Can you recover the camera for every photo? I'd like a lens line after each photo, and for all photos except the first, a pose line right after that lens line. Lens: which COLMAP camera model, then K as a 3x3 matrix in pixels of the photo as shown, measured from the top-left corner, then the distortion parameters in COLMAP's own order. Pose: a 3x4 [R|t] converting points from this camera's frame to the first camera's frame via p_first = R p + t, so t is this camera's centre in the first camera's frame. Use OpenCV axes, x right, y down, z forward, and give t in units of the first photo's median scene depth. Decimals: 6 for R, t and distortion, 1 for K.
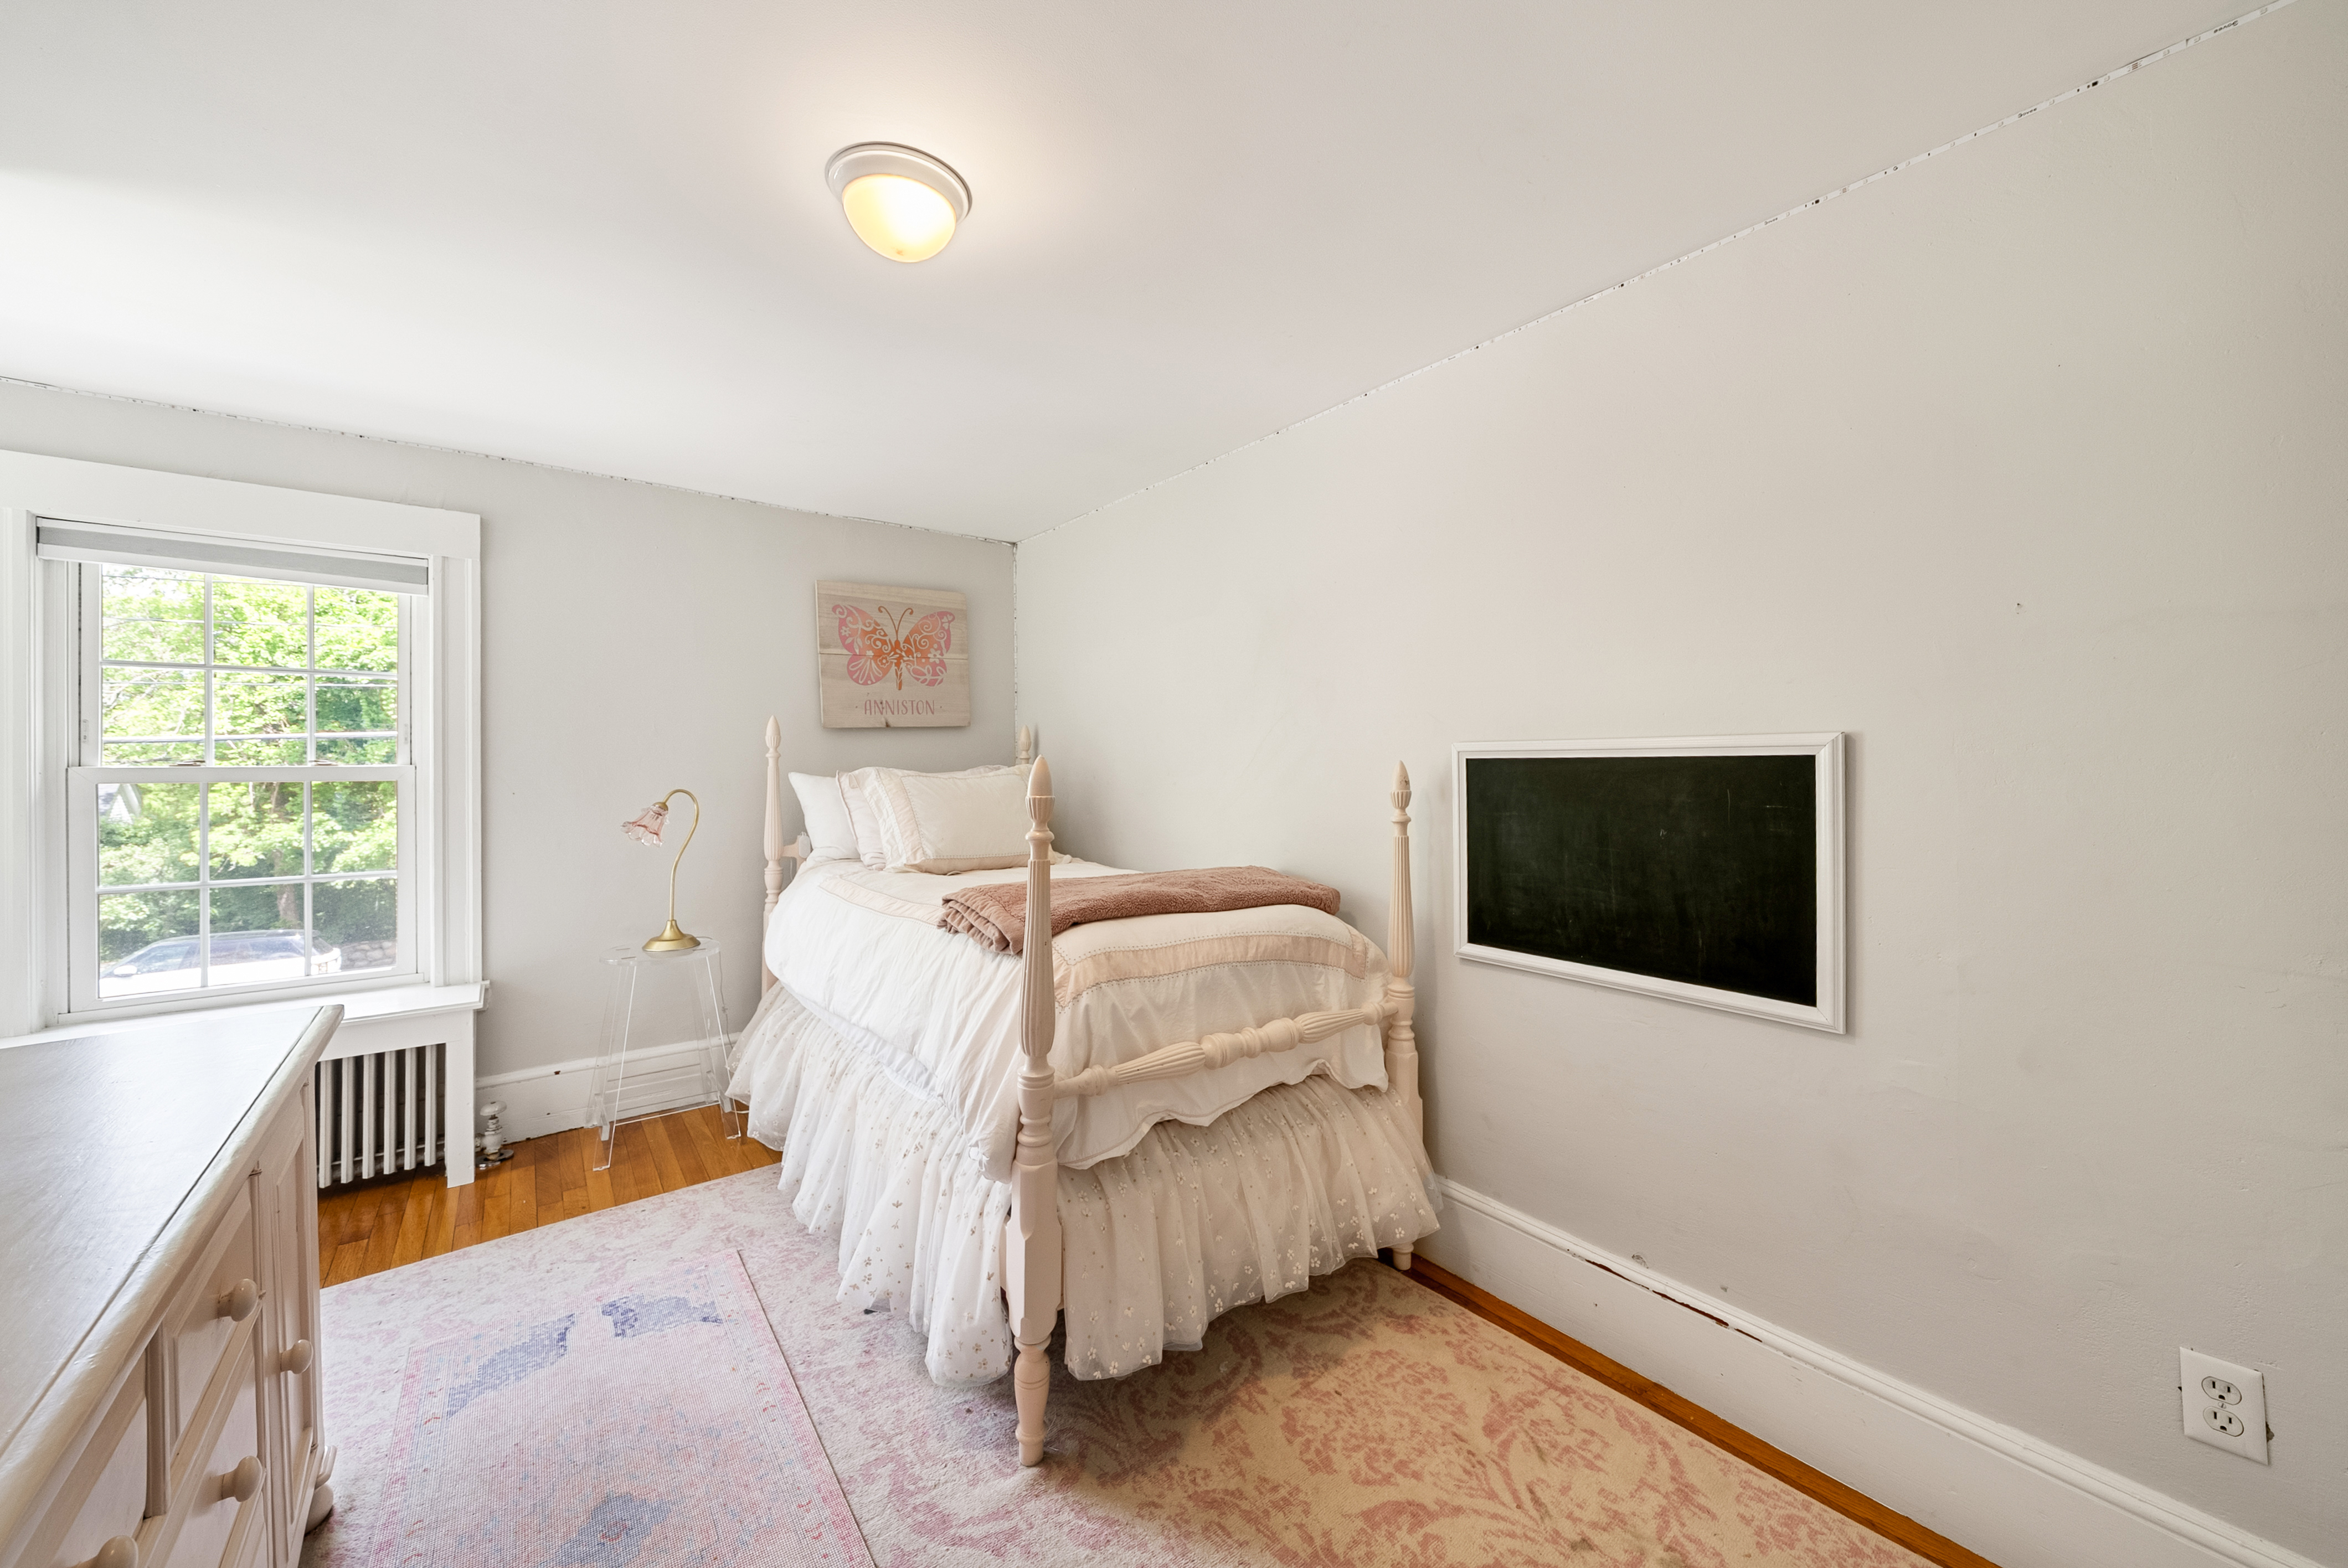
lens RADIAL K [[840.4, 0, 1164.7], [0, 840.4, 764.8], [0, 0, 1]] dist [-0.002104, 0.000166]
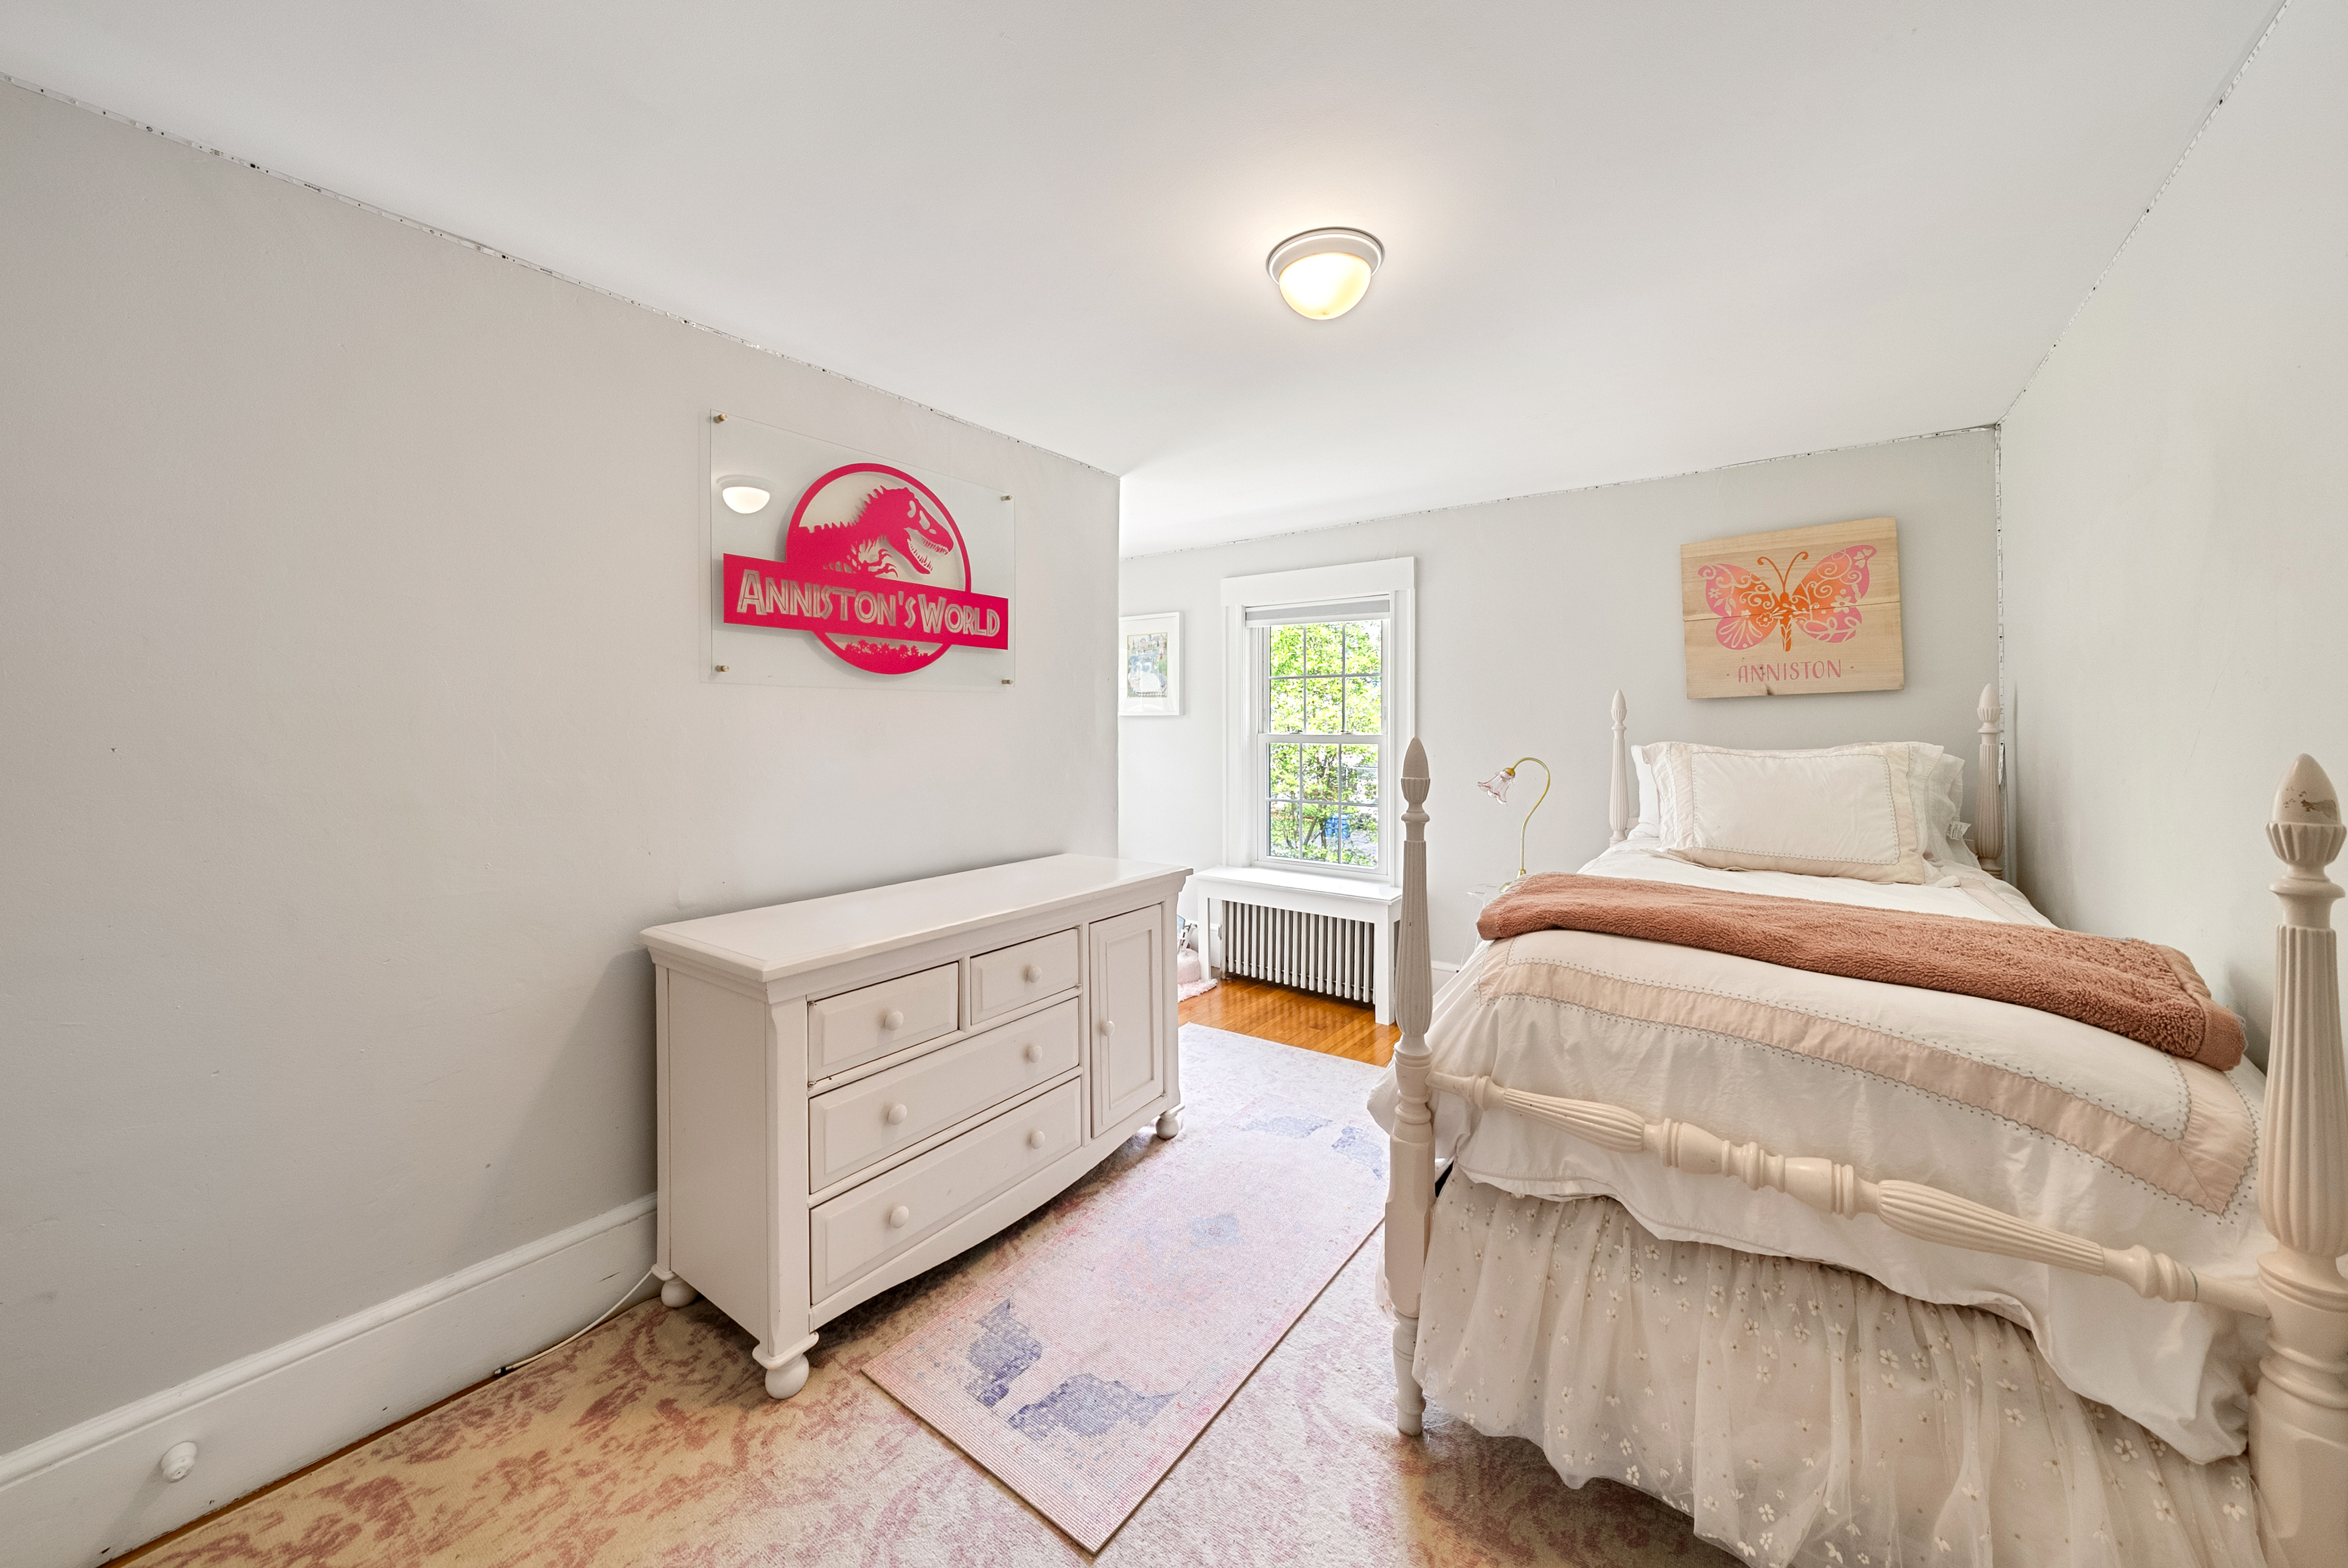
lens RADIAL K [[840.4, 0, 1238.1], [0, 840.4, 734.0], [0, 0, 1]] dist [-0.002104, 0.000166]
pose [[0.320563, 0.012042, -0.947151, 0.525903], [-0.007379, 0.999921, 0.010216, -0.016521], [0.947198, 0.003714, 0.320627, 0.342775]]
